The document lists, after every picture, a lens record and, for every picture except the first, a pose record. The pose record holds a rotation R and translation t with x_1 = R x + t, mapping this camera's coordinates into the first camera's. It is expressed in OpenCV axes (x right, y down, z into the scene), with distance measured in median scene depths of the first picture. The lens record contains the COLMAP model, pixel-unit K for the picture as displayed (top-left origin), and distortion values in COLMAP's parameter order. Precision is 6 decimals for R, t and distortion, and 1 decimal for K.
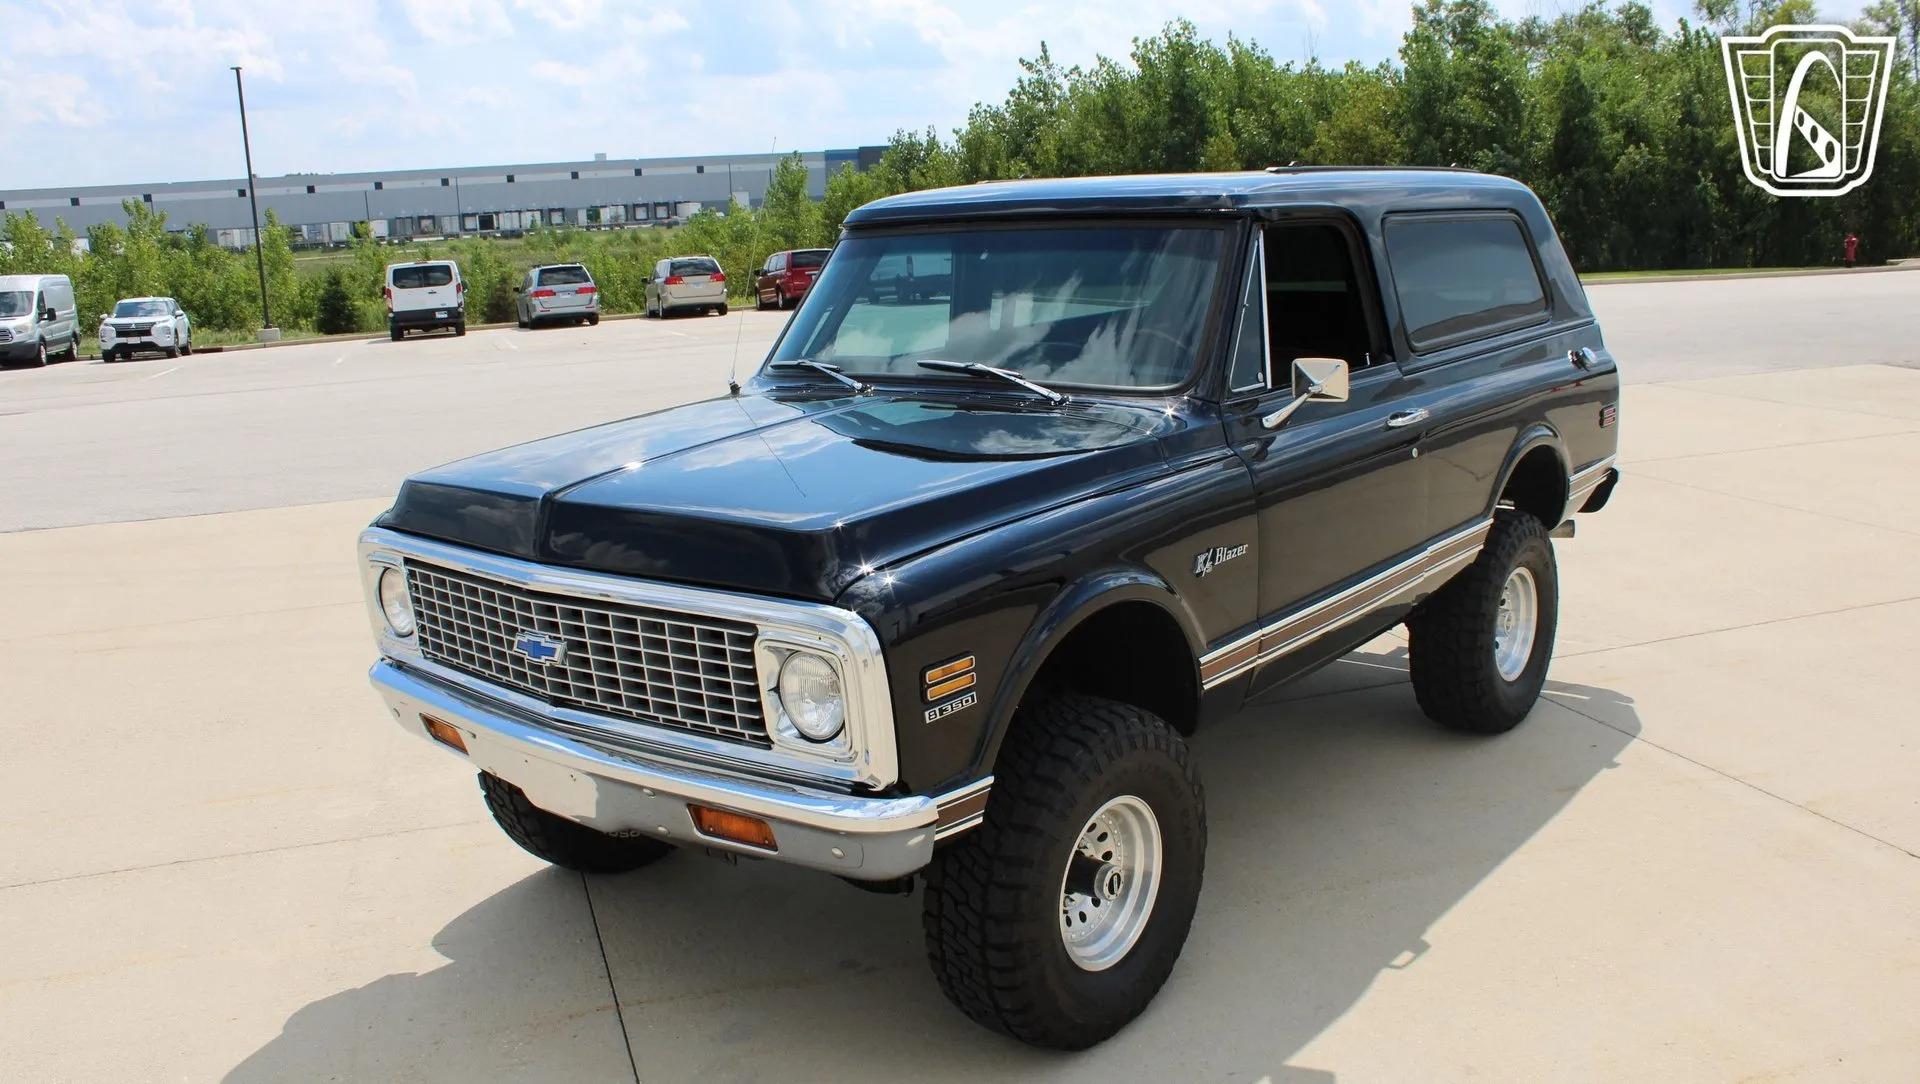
lens RADIAL K [[1623.2, 0, 962.7], [0, 1623.2, 556.6], [0, 0, 1]] dist [-0.173367, 0.163708]
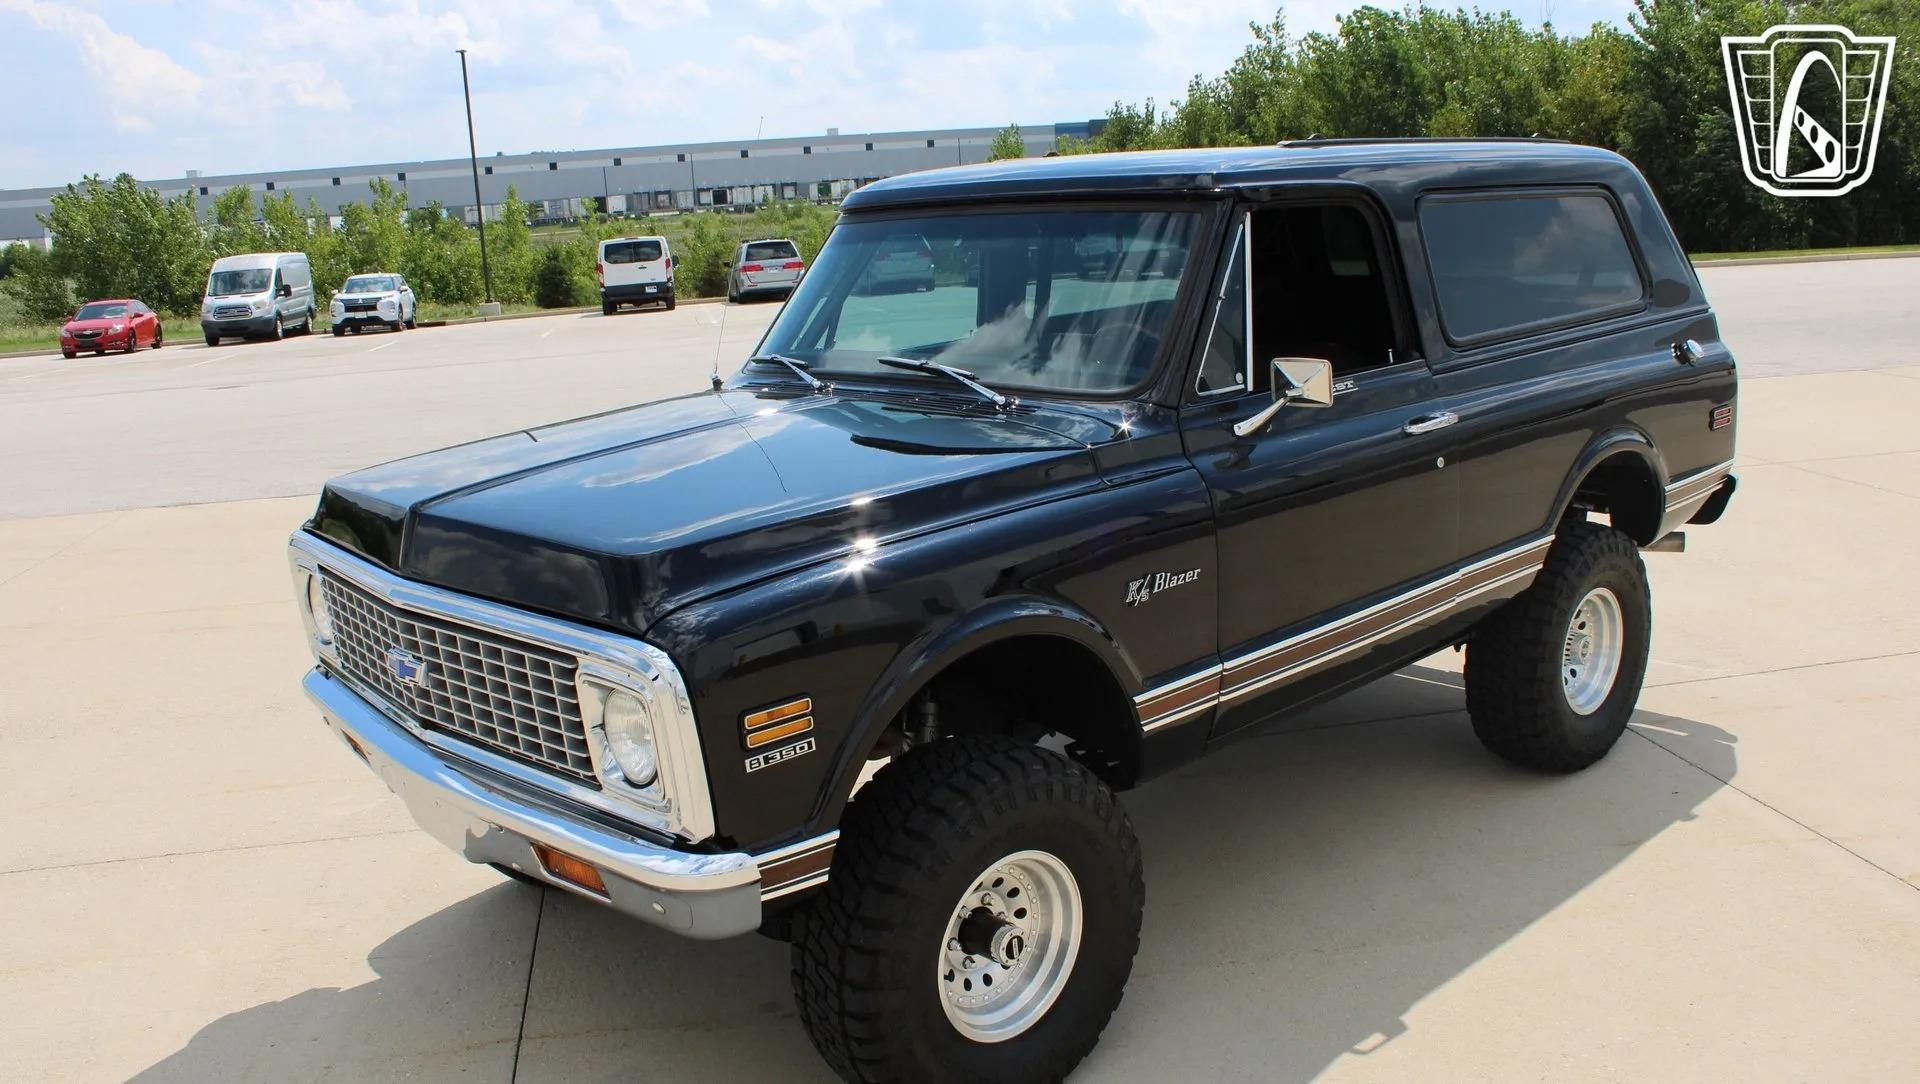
lens RADIAL K [[1623.2, 0, 962.7], [0, 1623.2, 556.6], [0, 0, 1]] dist [-0.173367, 0.163708]
pose [[0.989685, 0.020300, -0.141817, 0.160320], [-0.018026, 0.999688, 0.017303, -0.025307], [0.142124, -0.014568, 0.989742, 0.095221]]
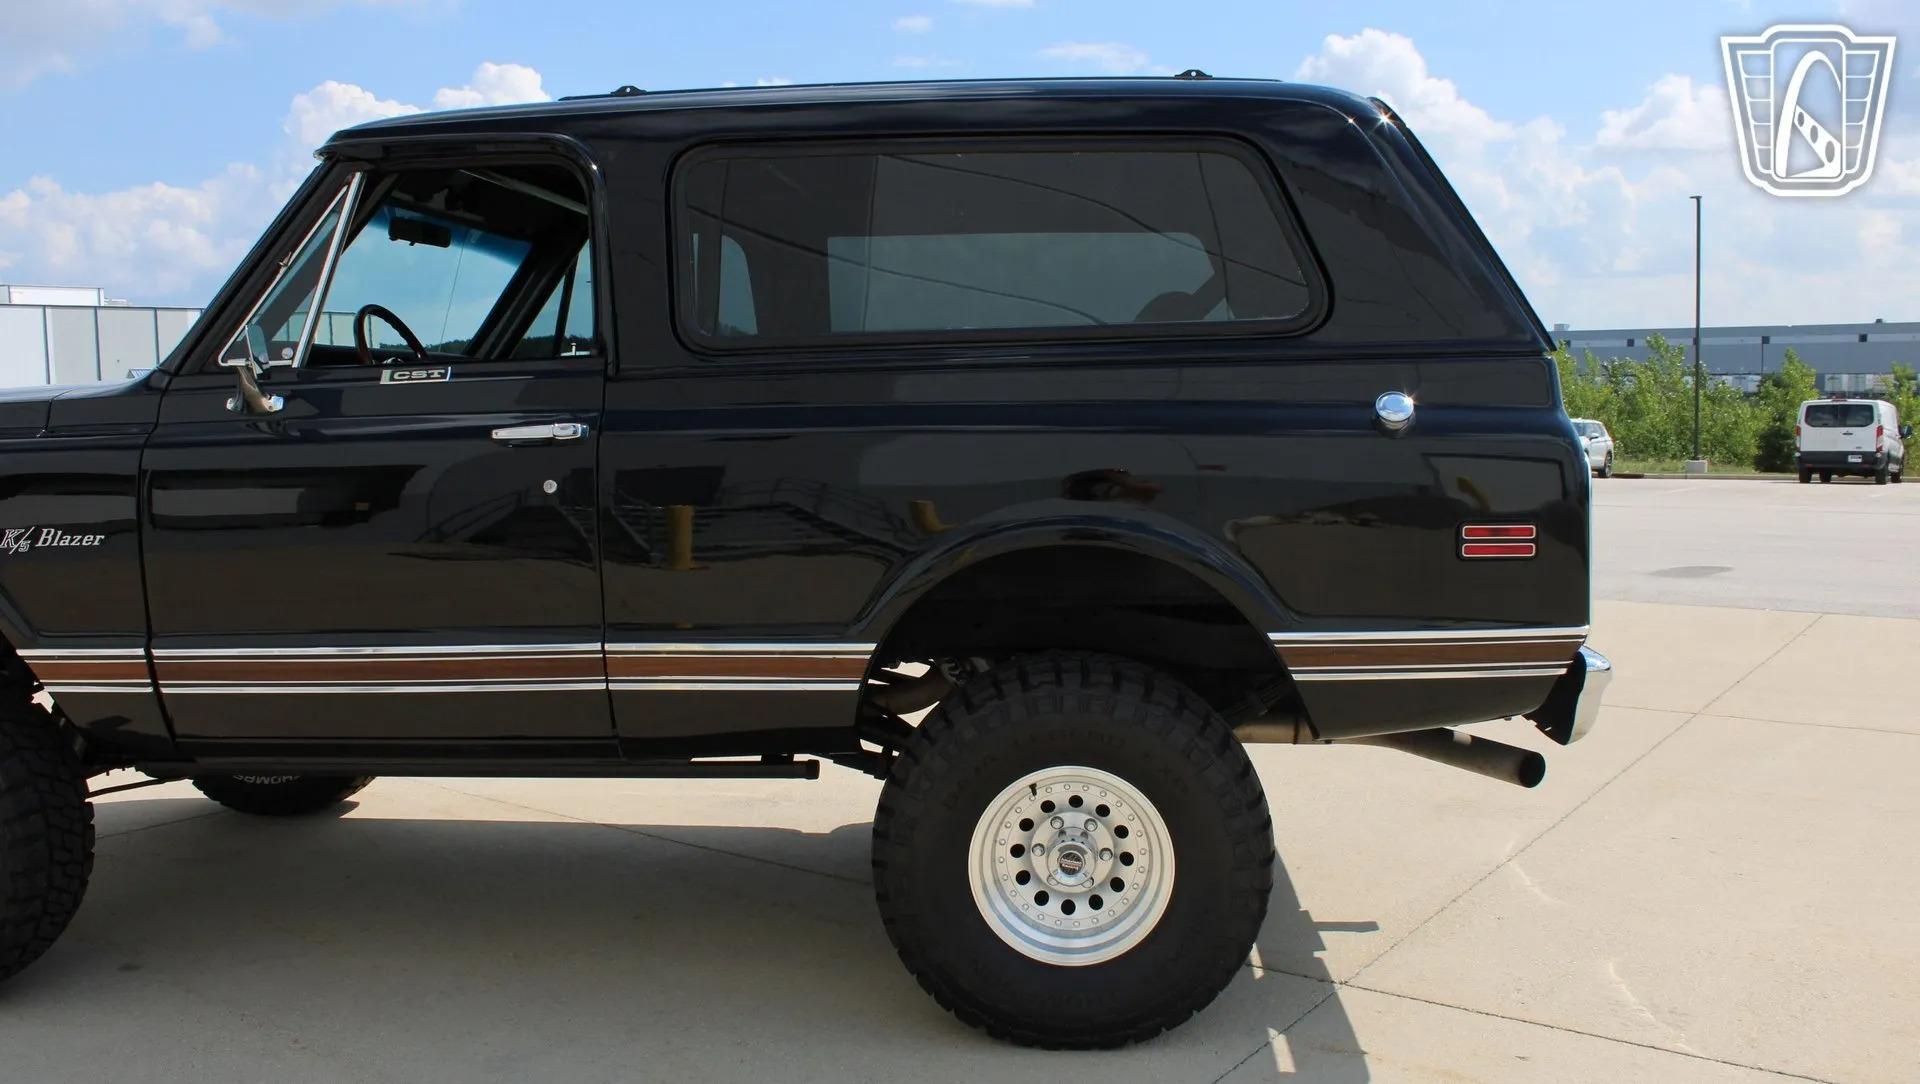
lens RADIAL K [[1623.2, 0, 962.7], [0, 1623.2, 556.6], [0, 0, 1]] dist [-0.173367, 0.163708]
pose [[0.566343, 0.111642, -0.816573, 1.000152], [-0.185605, 0.982608, 0.005614, -0.077253], [0.802999, 0.148380, 0.577215, 0.814685]]
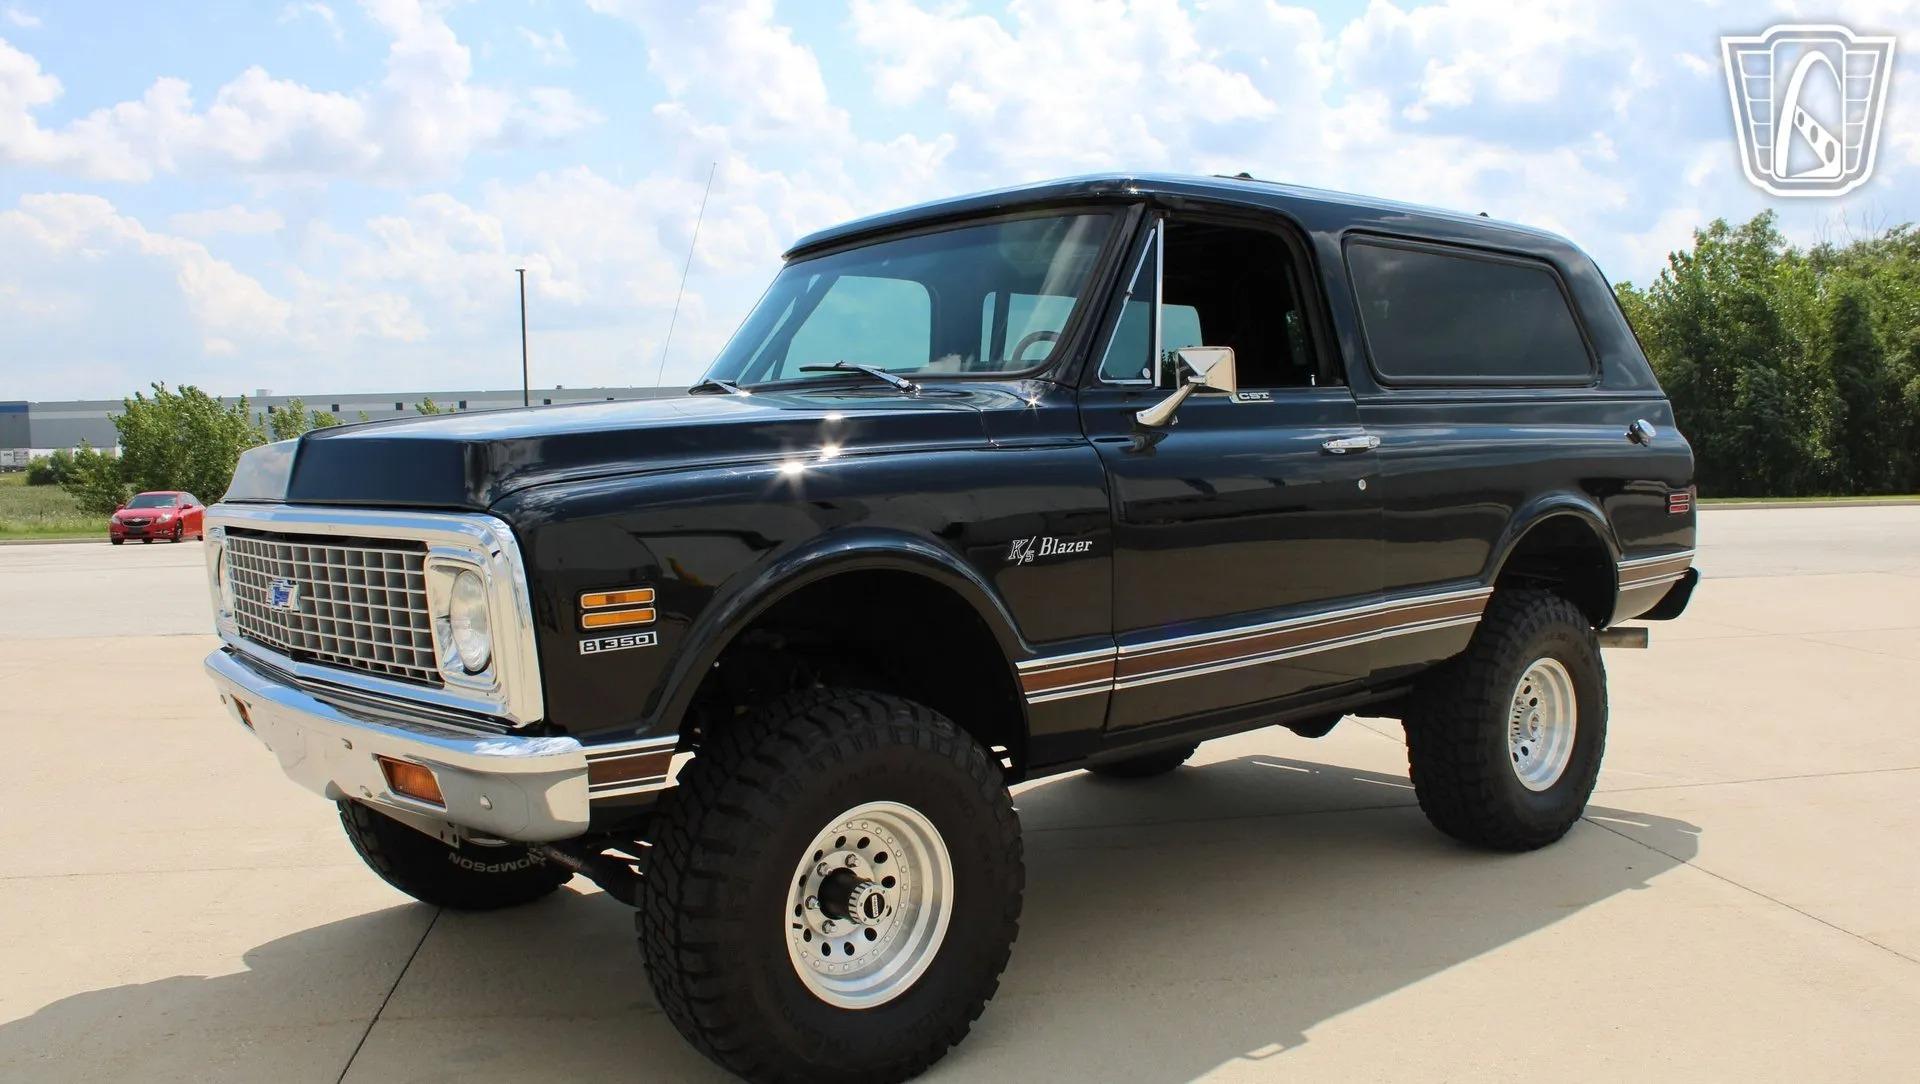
lens RADIAL K [[1623.2, 0, 962.7], [0, 1623.2, 556.6], [0, 0, 1]] dist [-0.173367, 0.163708]
pose [[0.984648, 0.032630, -0.171476, 0.238574], [-0.056473, 0.989089, -0.136066, 0.113965], [0.165166, 0.143661, 0.975747, 0.128505]]
